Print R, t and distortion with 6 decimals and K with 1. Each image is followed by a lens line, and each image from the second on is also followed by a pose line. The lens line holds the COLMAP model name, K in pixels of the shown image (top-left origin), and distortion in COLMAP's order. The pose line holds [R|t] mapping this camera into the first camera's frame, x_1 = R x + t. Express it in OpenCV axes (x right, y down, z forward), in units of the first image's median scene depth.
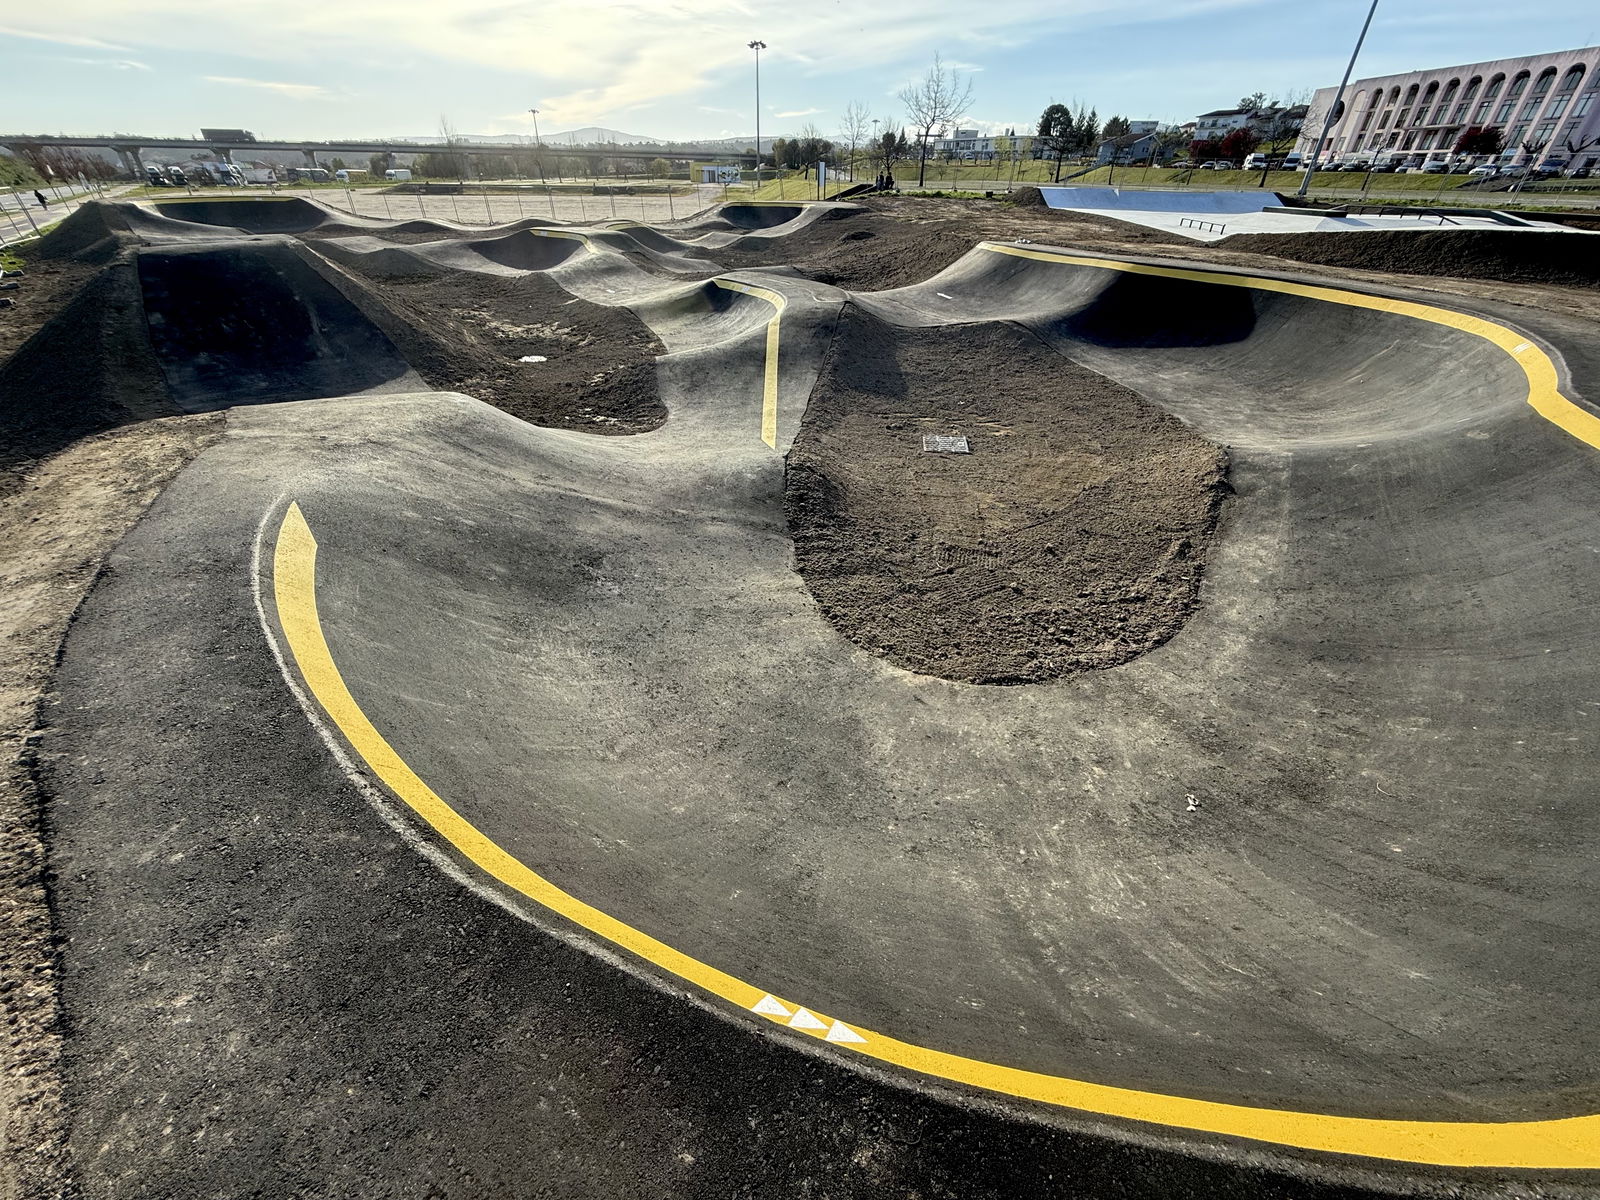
lens RADIAL K [[636.3, 0, 795.0], [0, 636.3, 603.8], [0, 0, 1]] dist [-0.001525, 0.000381]
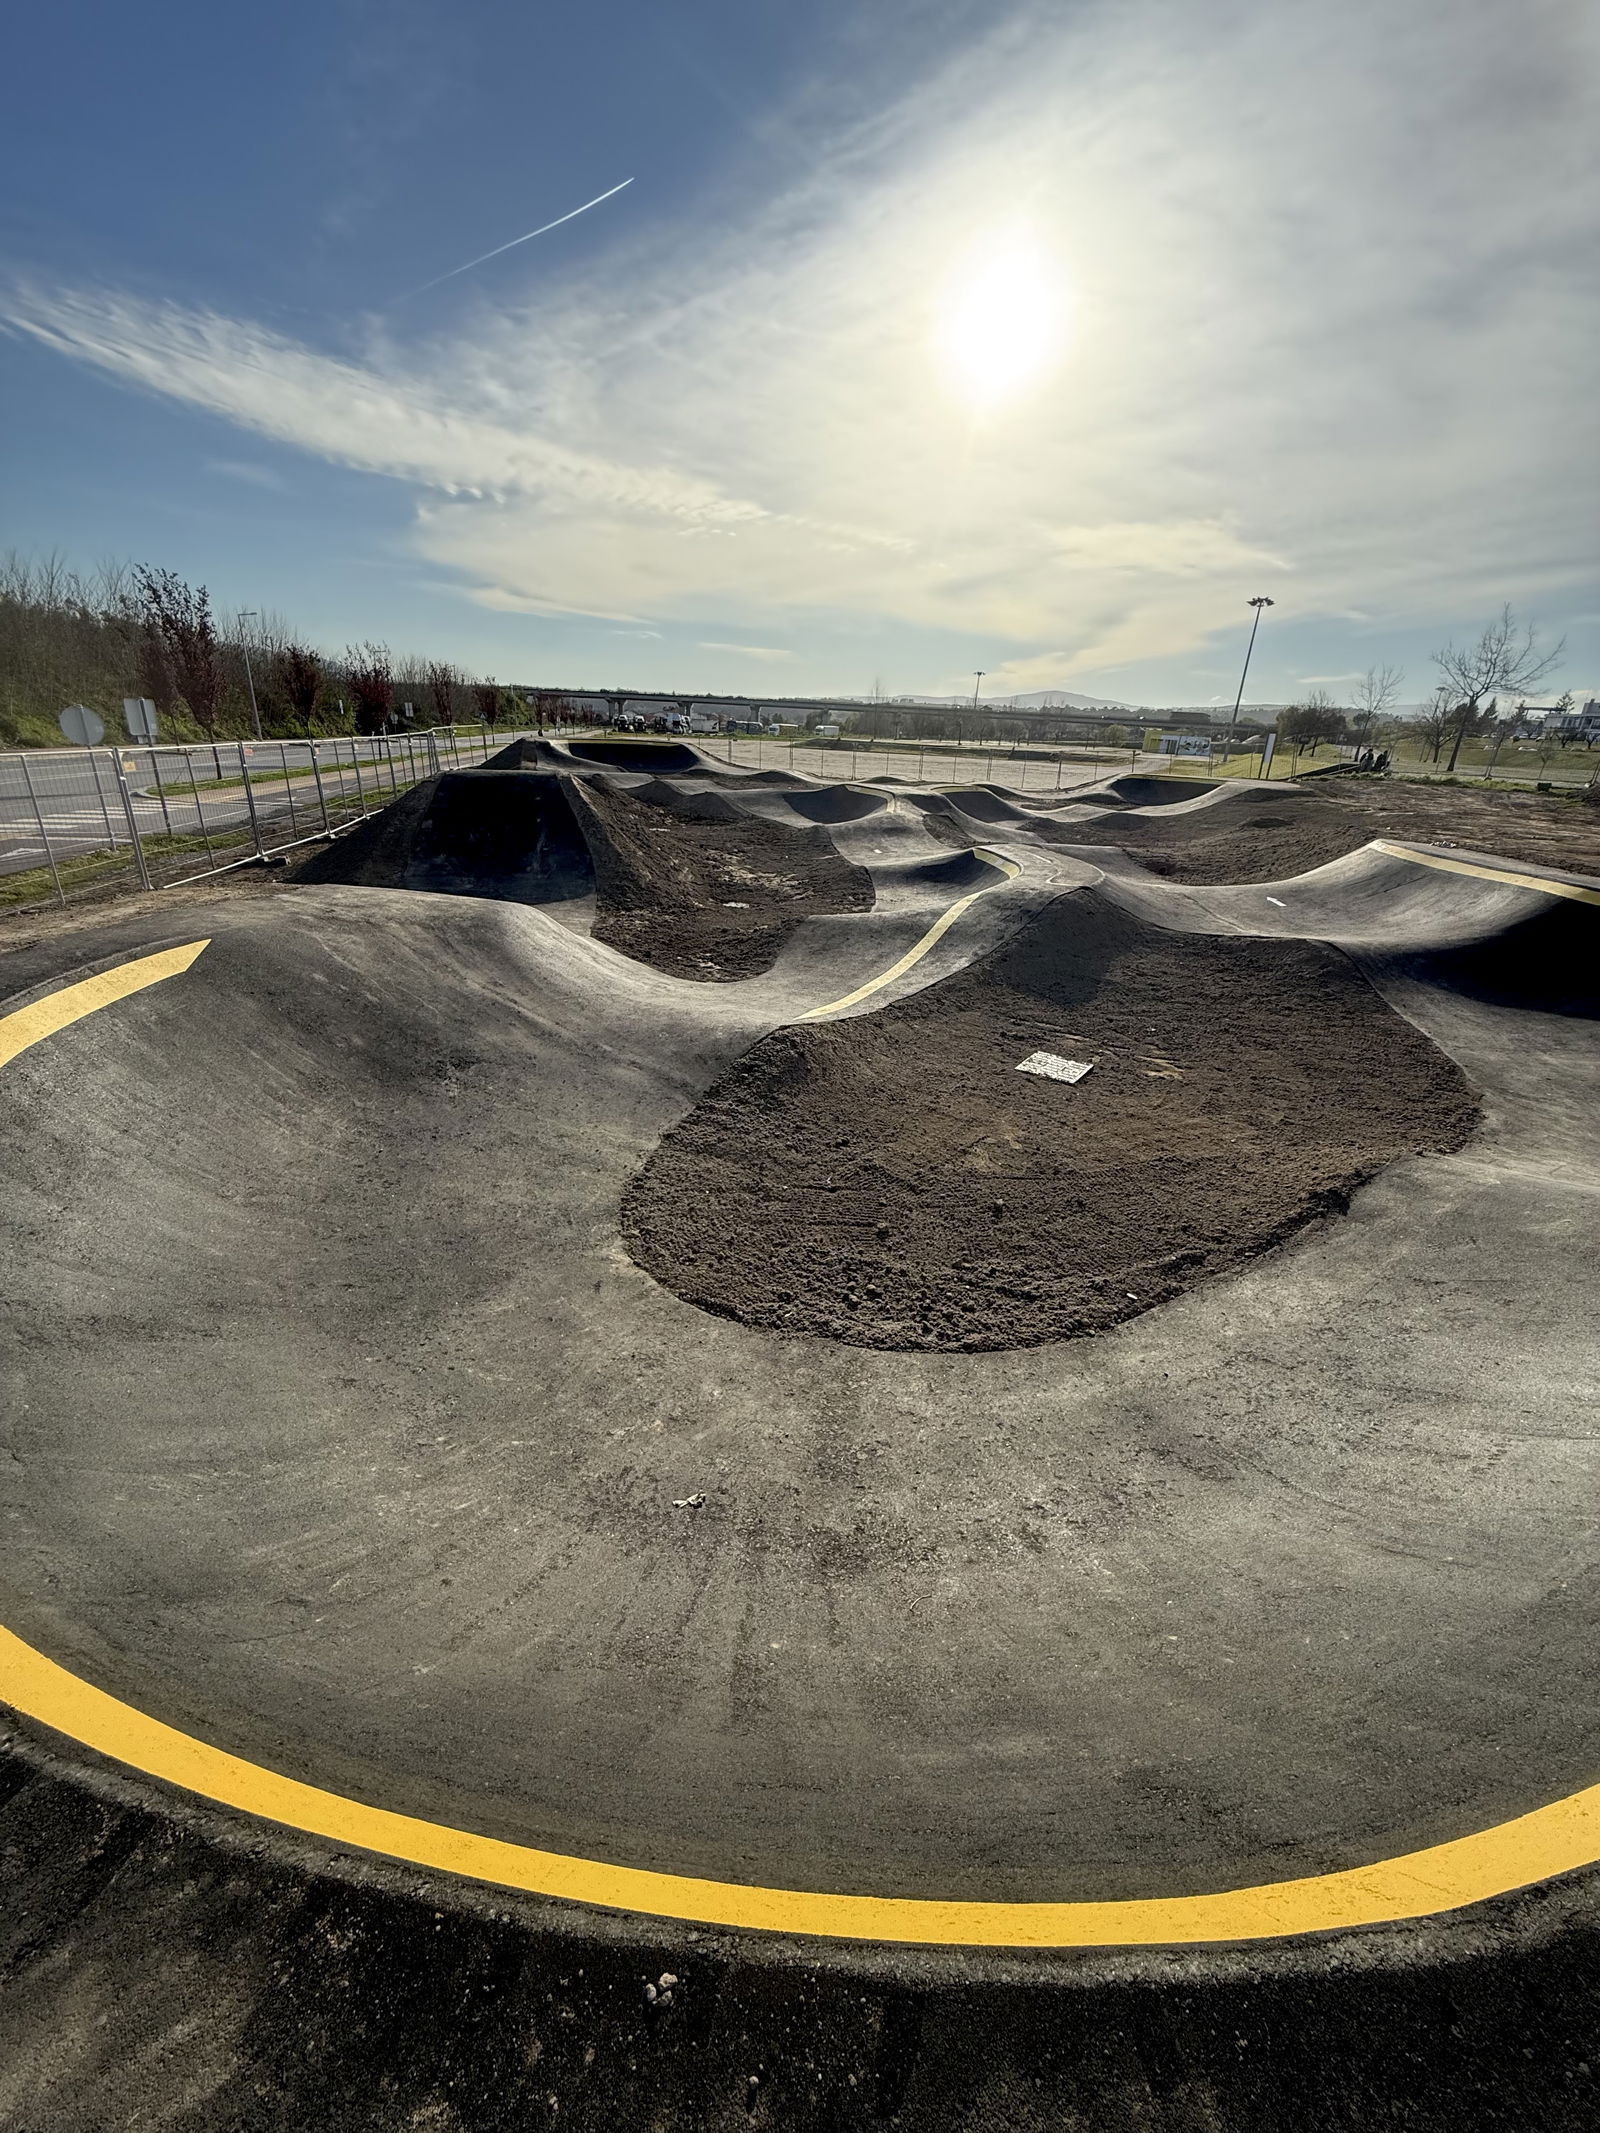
lens RADIAL K [[848.3, 0, 800.0], [0, 848.3, 1066.5], [0, 0, 1]] dist [-0.001525, 0.000381]
pose [[0.866782, 0.214681, -0.450113, 0.262584], [-0.309983, 0.938980, -0.149088, -0.010483], [0.390640, 0.268755, 0.880438, 0.018145]]
